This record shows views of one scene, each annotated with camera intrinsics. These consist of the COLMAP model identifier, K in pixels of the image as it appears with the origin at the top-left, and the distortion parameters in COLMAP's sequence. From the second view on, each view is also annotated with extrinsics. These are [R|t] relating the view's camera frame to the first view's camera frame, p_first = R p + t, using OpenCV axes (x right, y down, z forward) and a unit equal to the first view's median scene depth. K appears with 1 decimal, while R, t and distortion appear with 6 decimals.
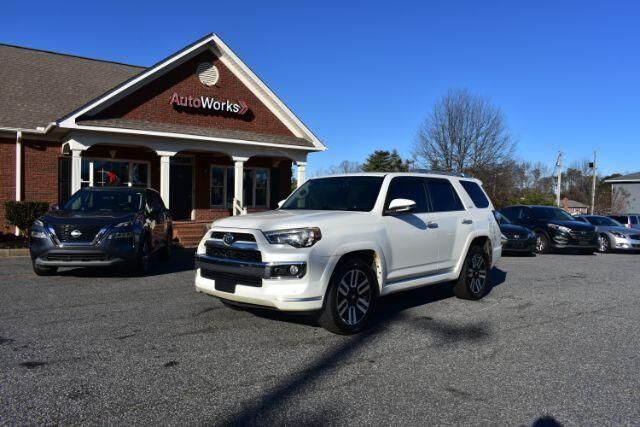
lens RADIAL K [[498.3, 0, 322.9], [0, 498.3, 214.9], [0, 0, 1]] dist [-0.002648, 0.003604]
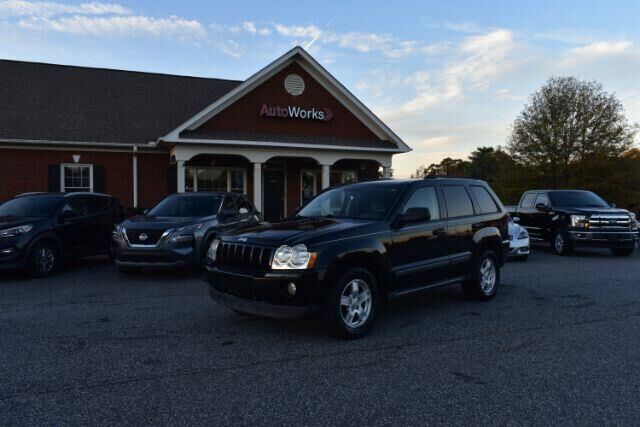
lens RADIAL K [[498.3, 0, 322.9], [0, 498.3, 214.9], [0, 0, 1]] dist [-0.002648, 0.003604]
pose [[0.978500, -0.014015, -0.205768, 0.040750], [0.013855, 0.999902, -0.002217, -0.000825], [0.205779, -0.000682, 0.978598, -0.030276]]
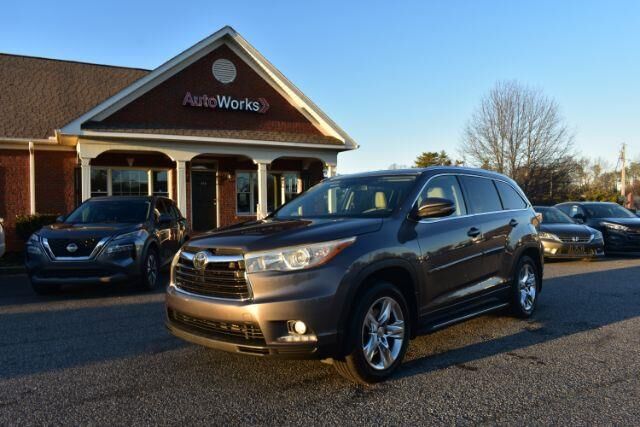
lens RADIAL K [[490.6, 0, 322.2], [0, 490.6, 215.6], [0, 0, 1]] dist [-0.008440, -0.001781]
pose [[0.993800, -0.031045, -0.106762, 0.035216], [0.030005, 0.999486, -0.011330, 0.001228], [0.107058, 0.008057, 0.994220, 0.107544]]
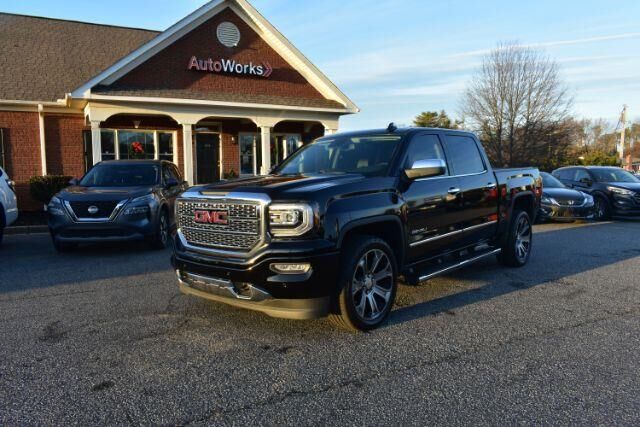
lens RADIAL K [[495.8, 0, 322.0], [0, 495.8, 213.6], [0, 0, 1]] dist [-0.008354, 0.001278]
pose [[0.994666, -0.016286, -0.101856, 0.030588], [0.023196, 0.997481, 0.067038, -0.004711], [0.100508, -0.069043, 0.992538, 0.064761]]
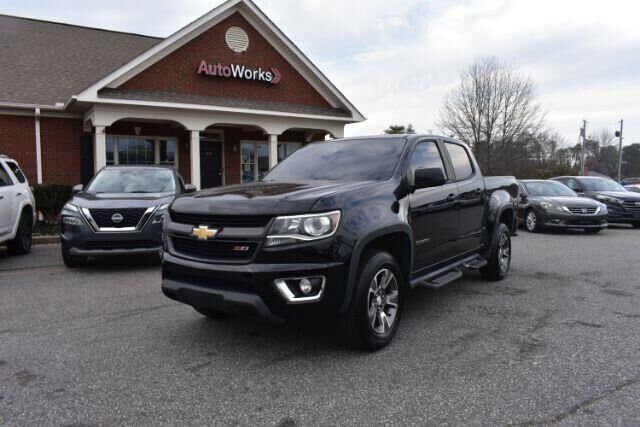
lens RADIAL K [[489.1, 0, 320.0], [0, 489.1, 213.5], [0, 0, 1]] dist [-0.009135, -0.002710]
pose [[0.999362, -0.021862, -0.028259, -0.056726], [0.023072, 0.998799, 0.043235, 0.000018], [0.027280, -0.043859, 0.998665, 0.091006]]
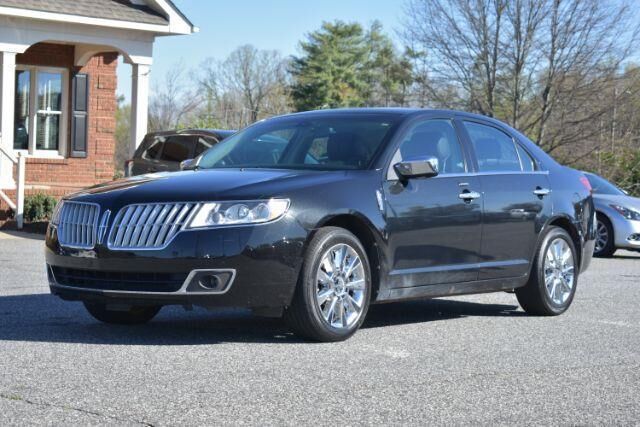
lens RADIAL K [[1409.2, 0, 320.0], [0, 1409.2, 213.5], [0, 0, 1]] dist [-0.012346, -0.071638]
pose [[0.995081, 0.013553, 0.098129, -0.003709], [-0.014703, 0.999831, 0.011001, 0.023280], [-0.097964, -0.012390, 0.995113, -0.331416]]
